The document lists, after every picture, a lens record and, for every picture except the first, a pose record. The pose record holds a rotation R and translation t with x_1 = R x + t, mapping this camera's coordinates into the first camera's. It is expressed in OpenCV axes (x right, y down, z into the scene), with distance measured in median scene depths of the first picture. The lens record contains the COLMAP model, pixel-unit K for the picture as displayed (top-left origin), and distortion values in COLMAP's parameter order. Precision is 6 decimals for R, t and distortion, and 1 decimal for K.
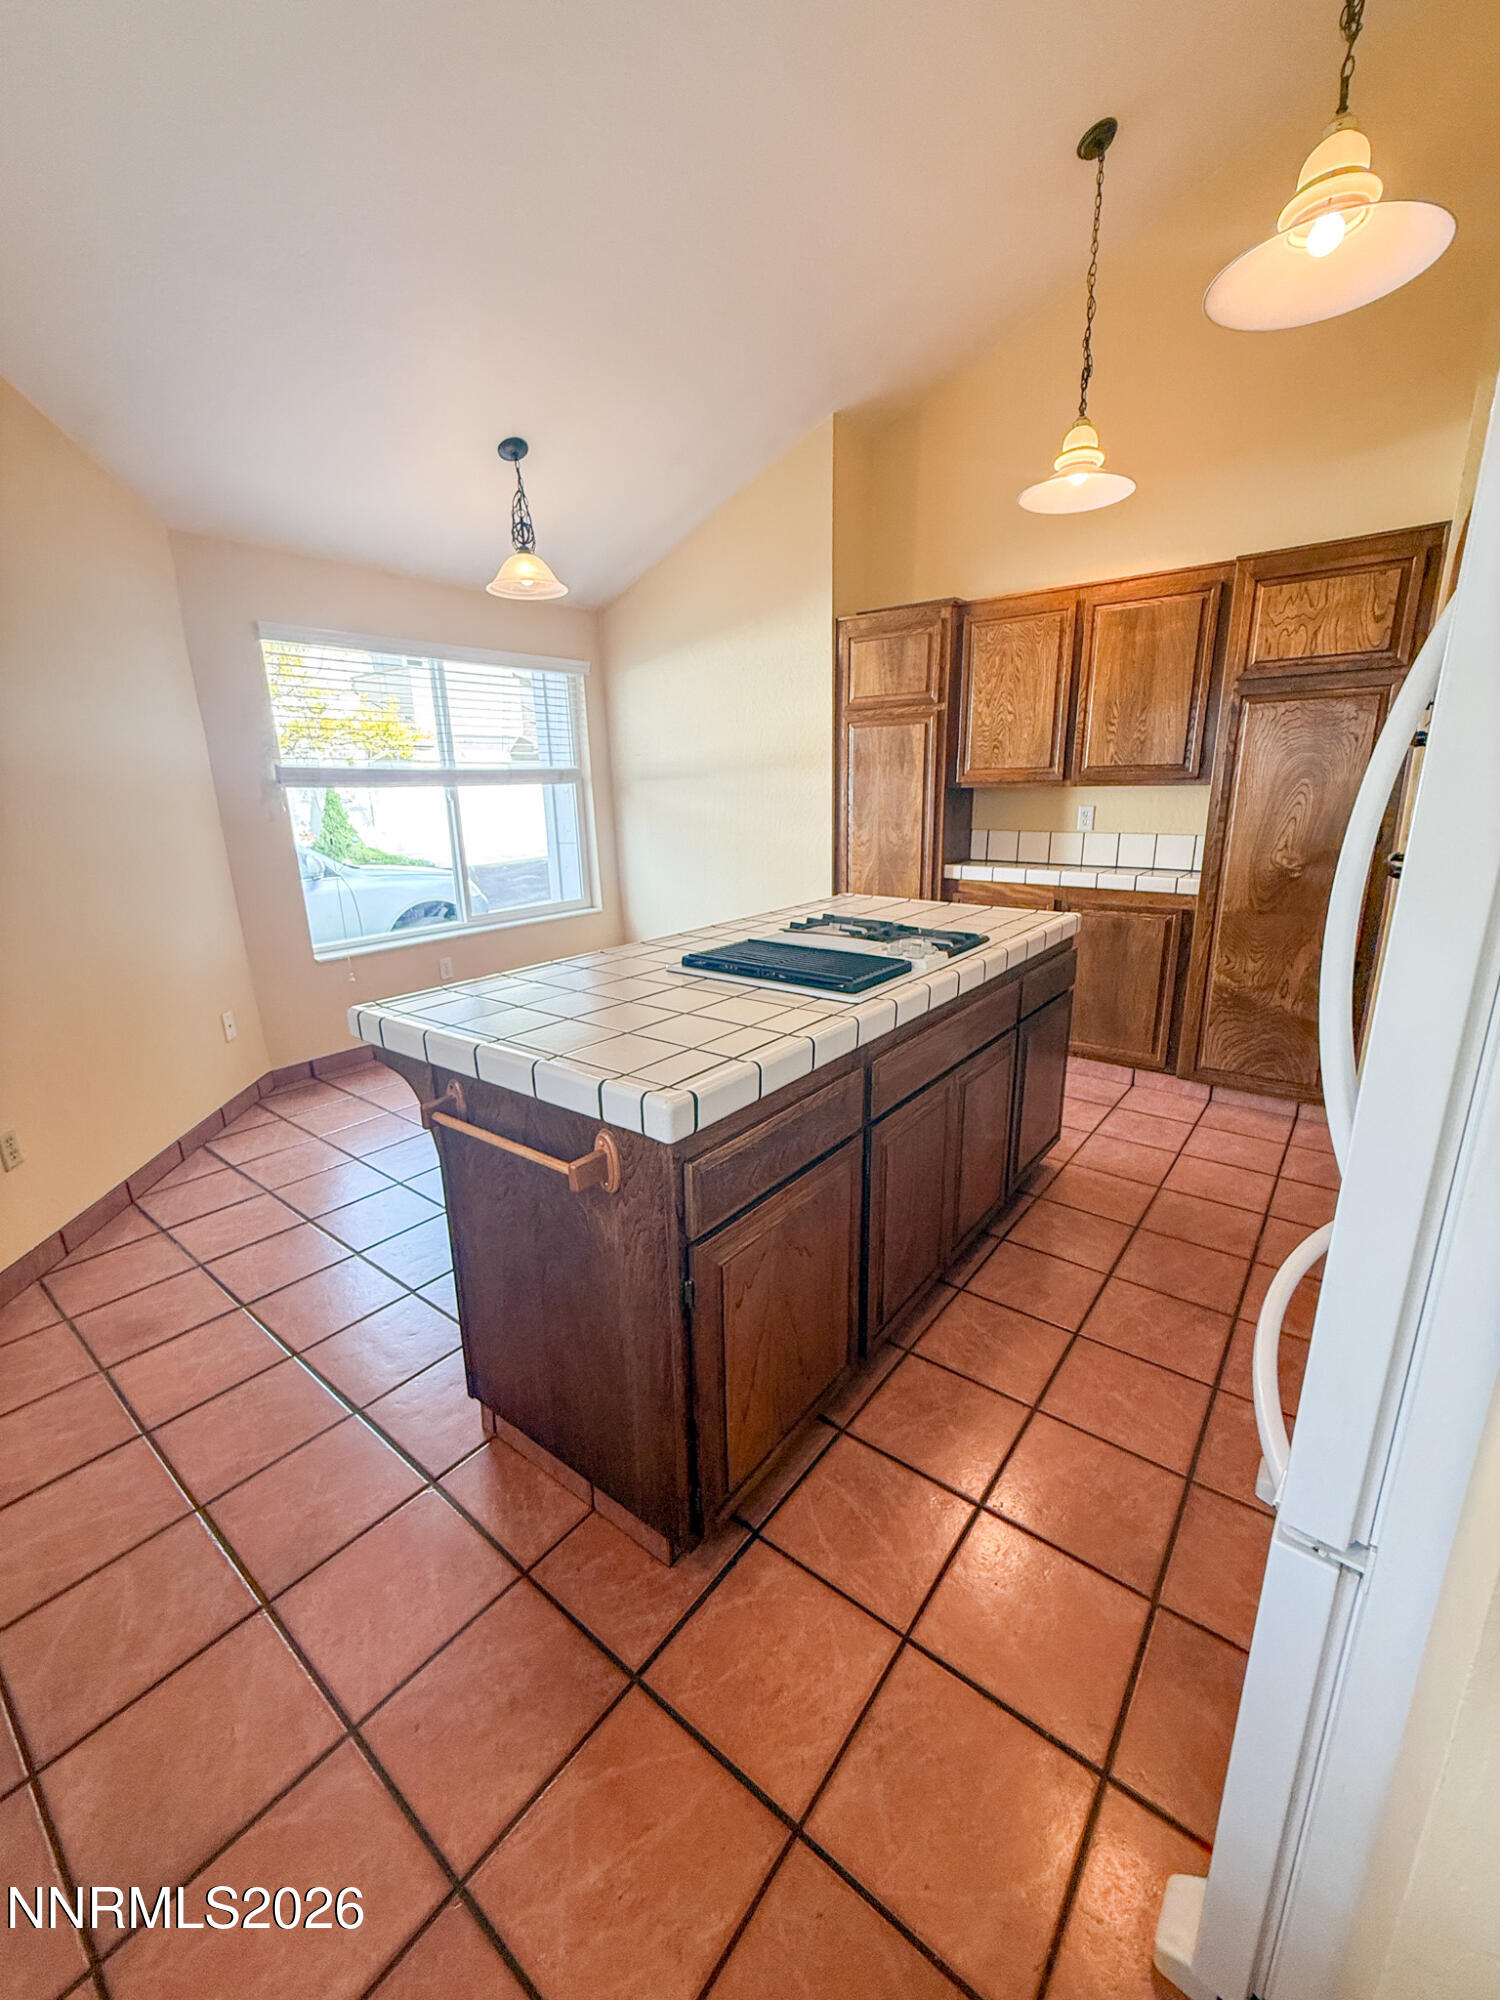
lens RADIAL K [[800.8, 0, 746.8], [0, 800.8, 999.0], [0, 0, 1]] dist [-0.001666, 0.000241]
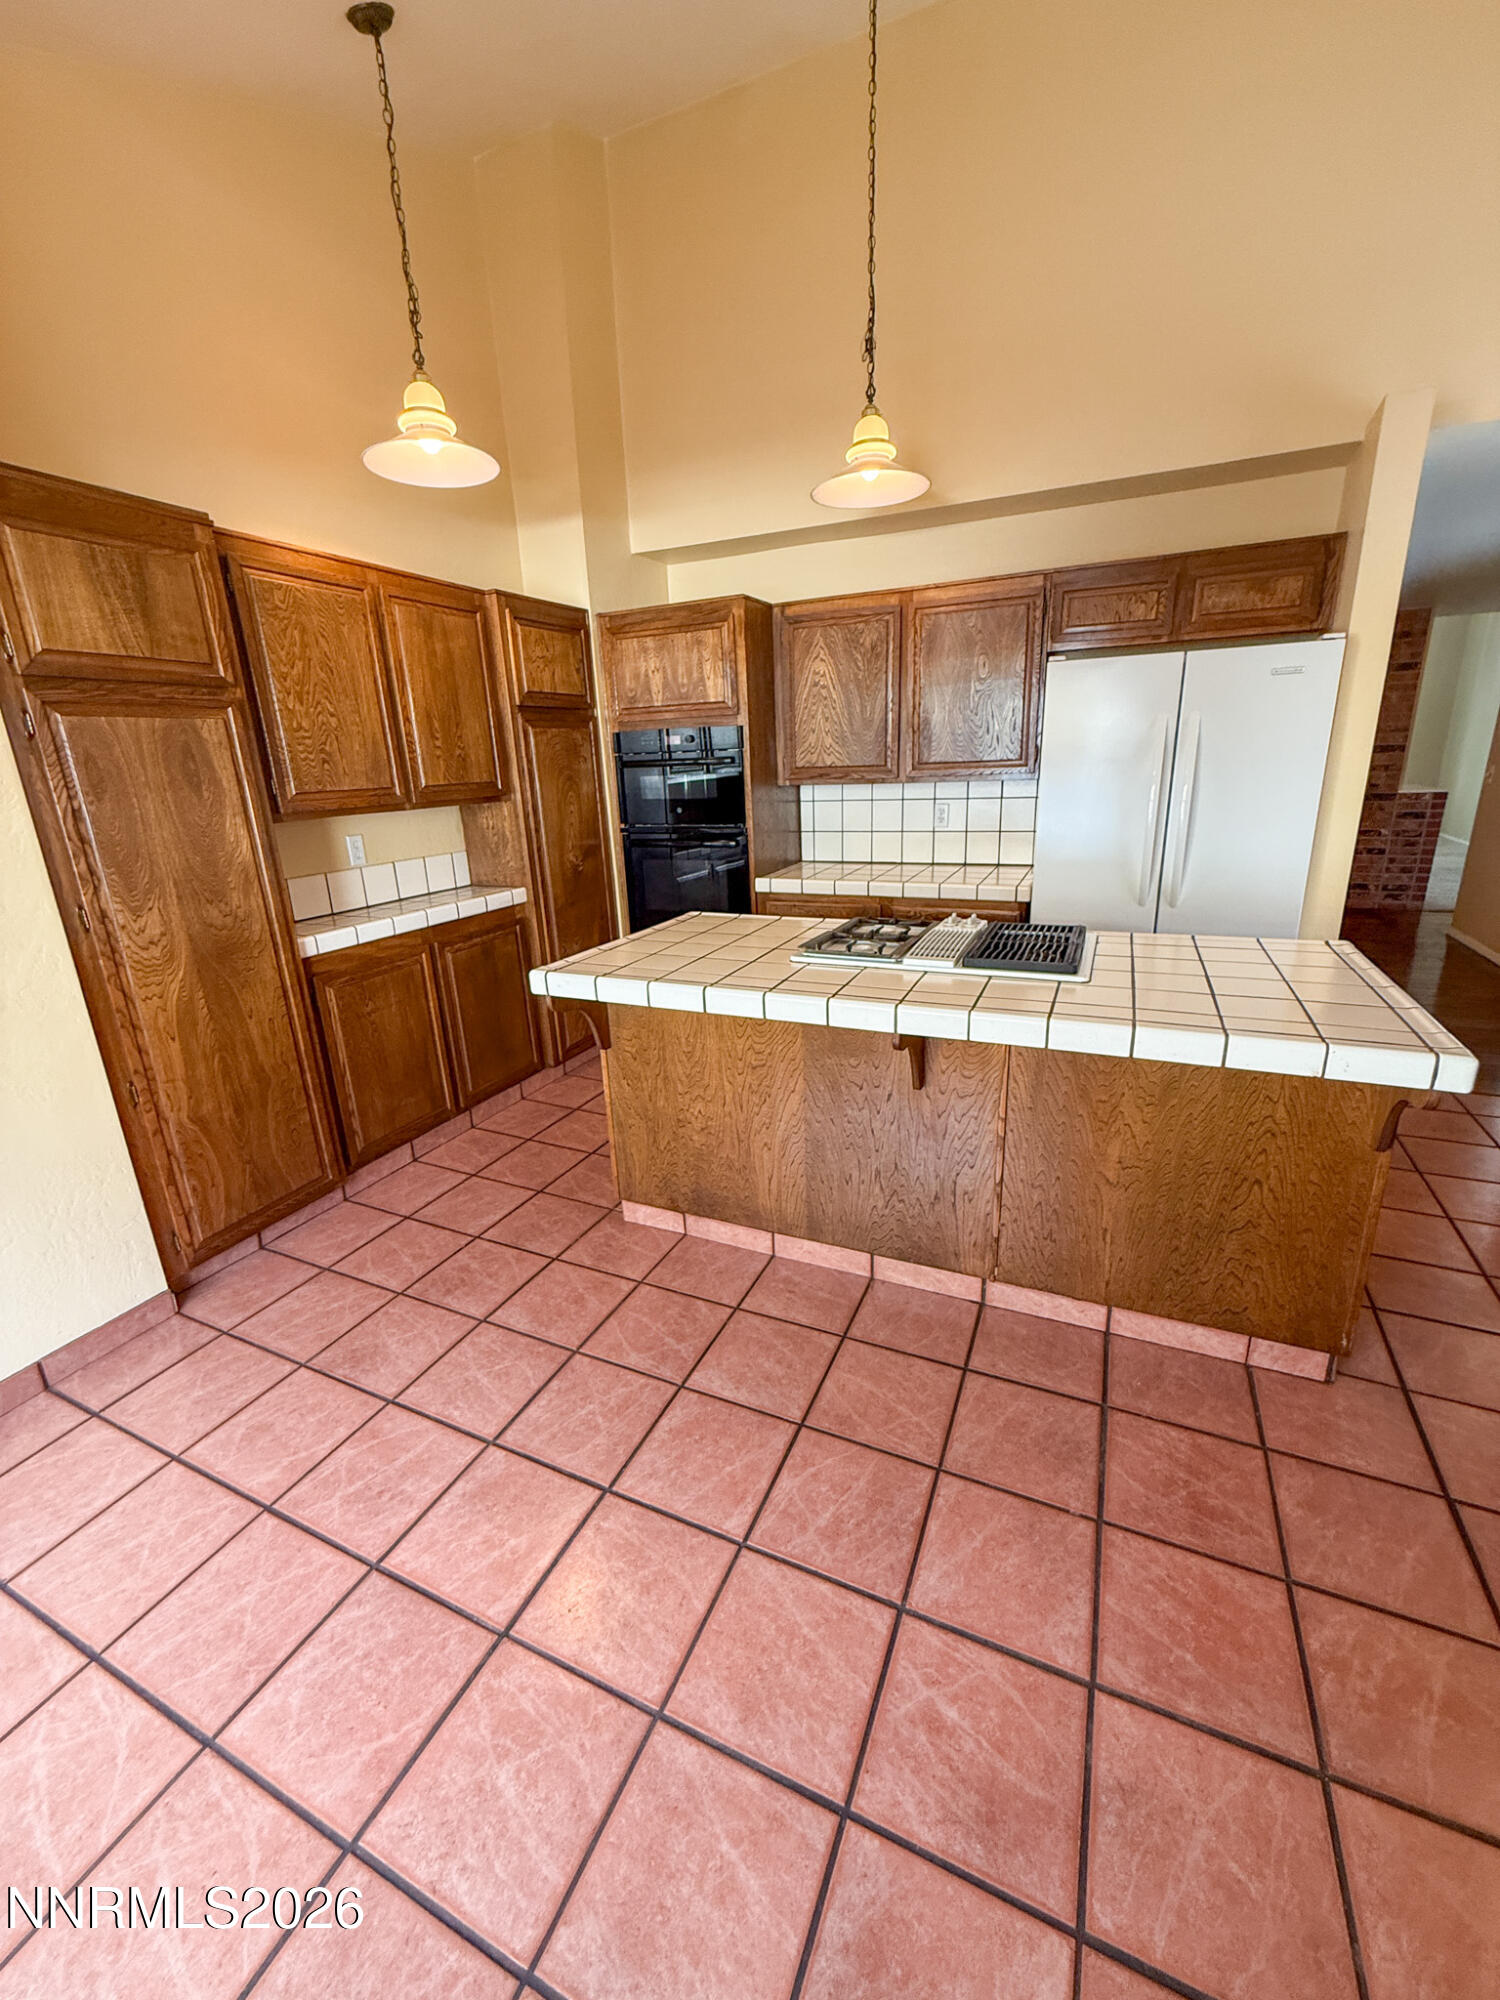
lens RADIAL K [[800.8, 0, 748.9], [0, 800.8, 998.9], [0, 0, 1]] dist [-0.001666, 0.000241]
pose [[-0.233936, -0.253682, 0.938573, -0.487609], [0.295191, 0.901257, 0.317172, -0.235367], [-0.926356, 0.351256, -0.135952, 0.810357]]
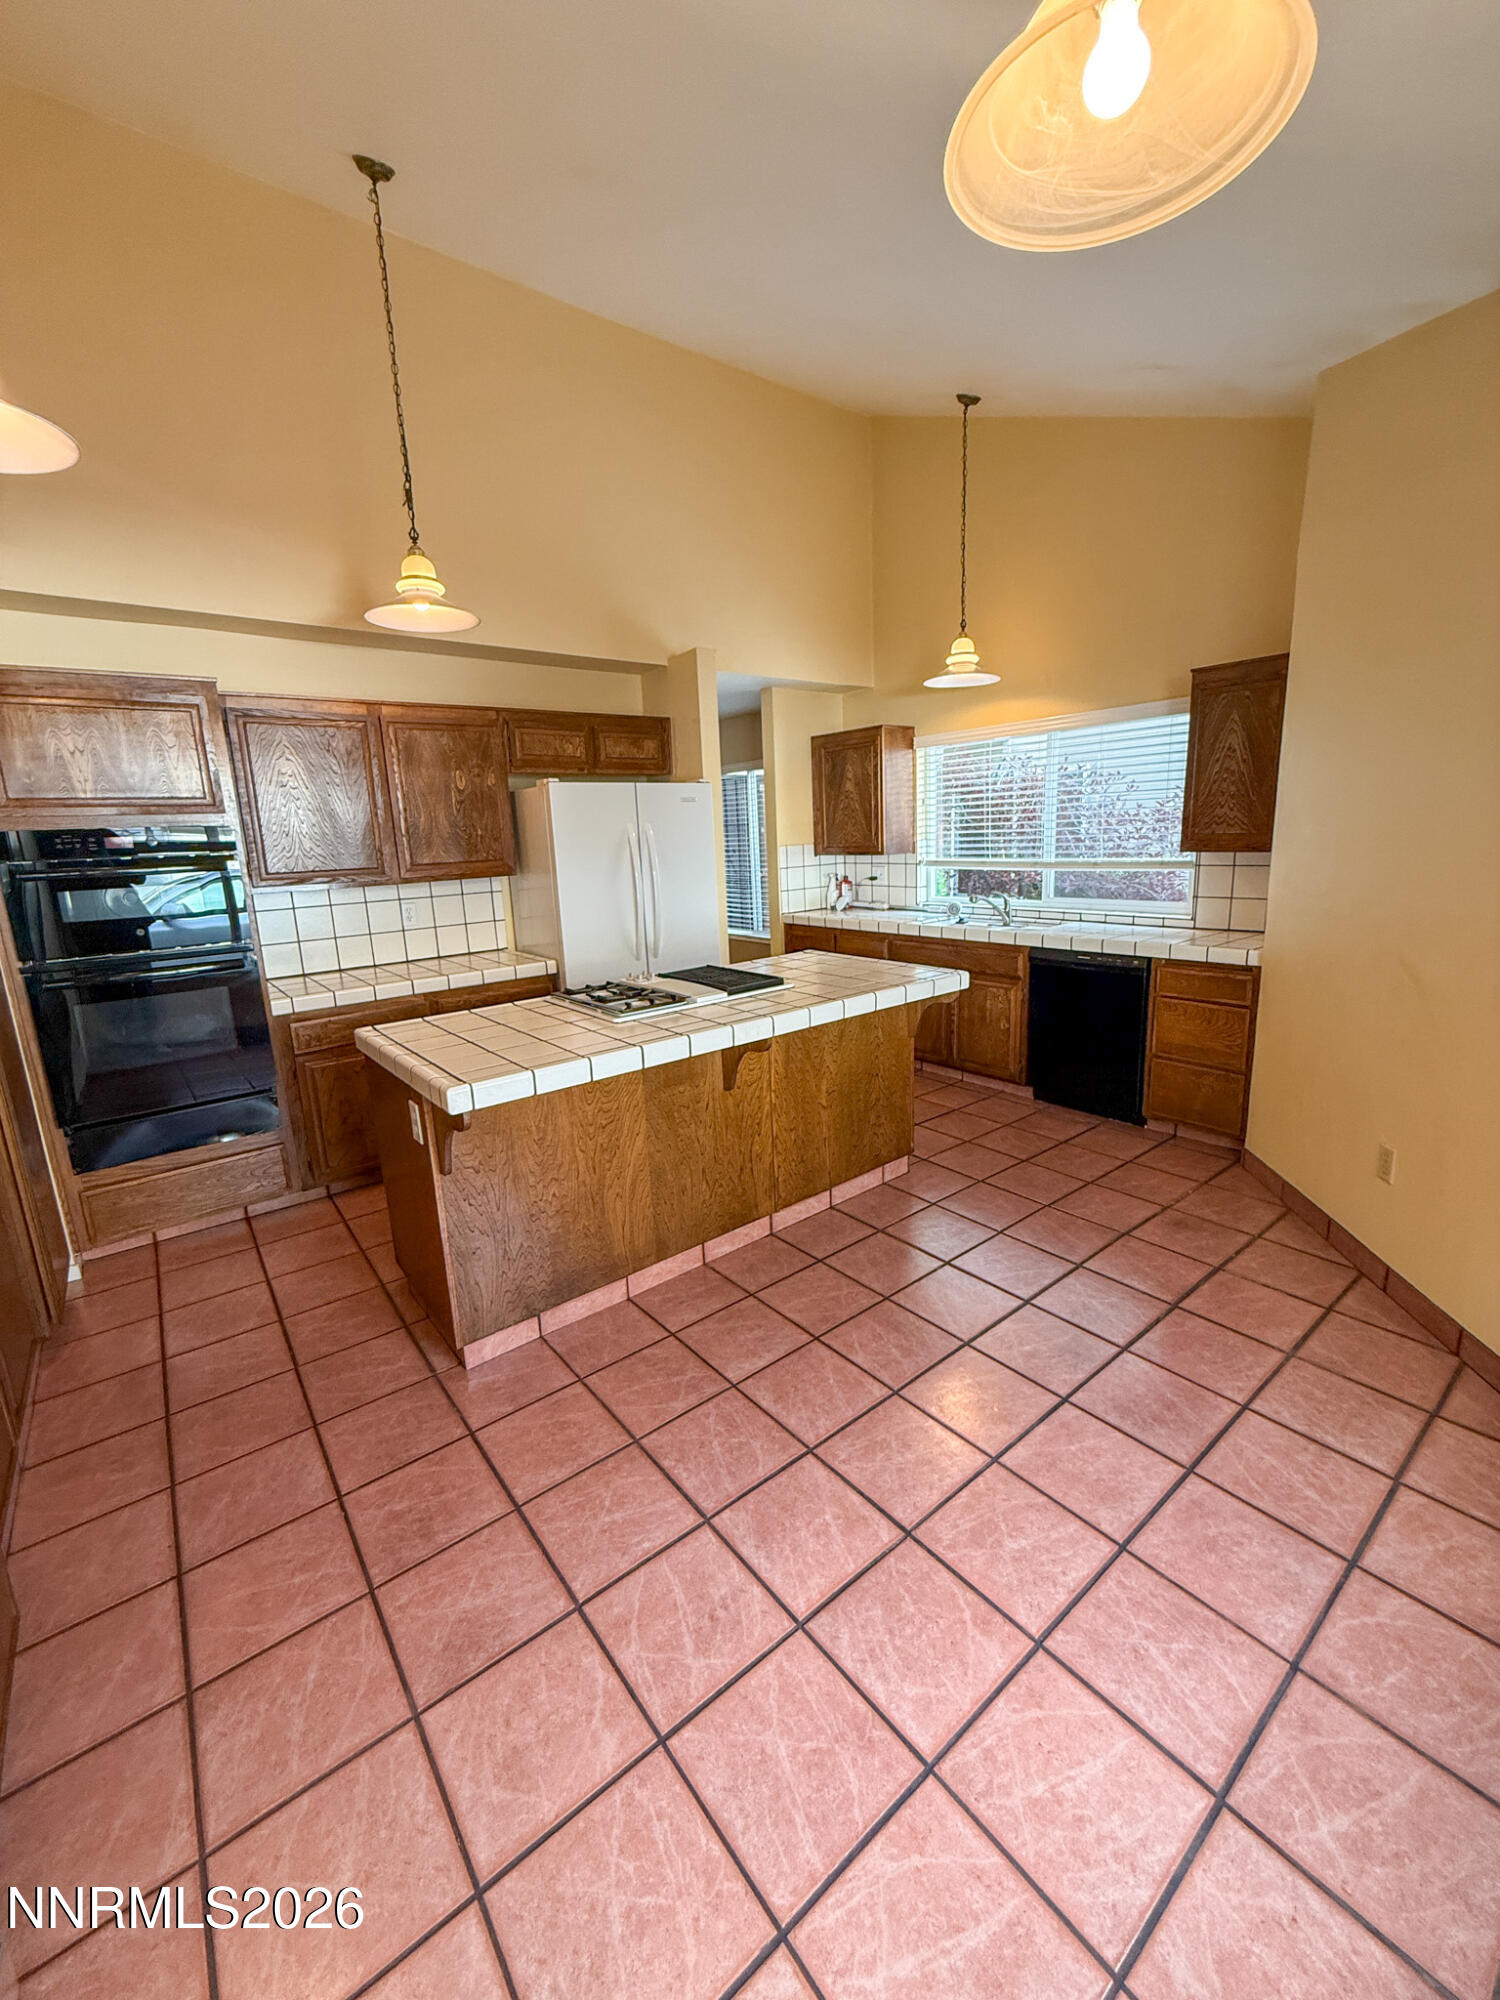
lens RADIAL K [[800.8, 0, 756.5], [0, 800.8, 997.2], [0, 0, 1]] dist [-0.001666, 0.000241]
pose [[-0.972440, 0.011175, 0.232887, -0.176779], [0.116674, 0.888115, 0.444566, -0.389344], [-0.201862, 0.459485, -0.864942, 1.298222]]
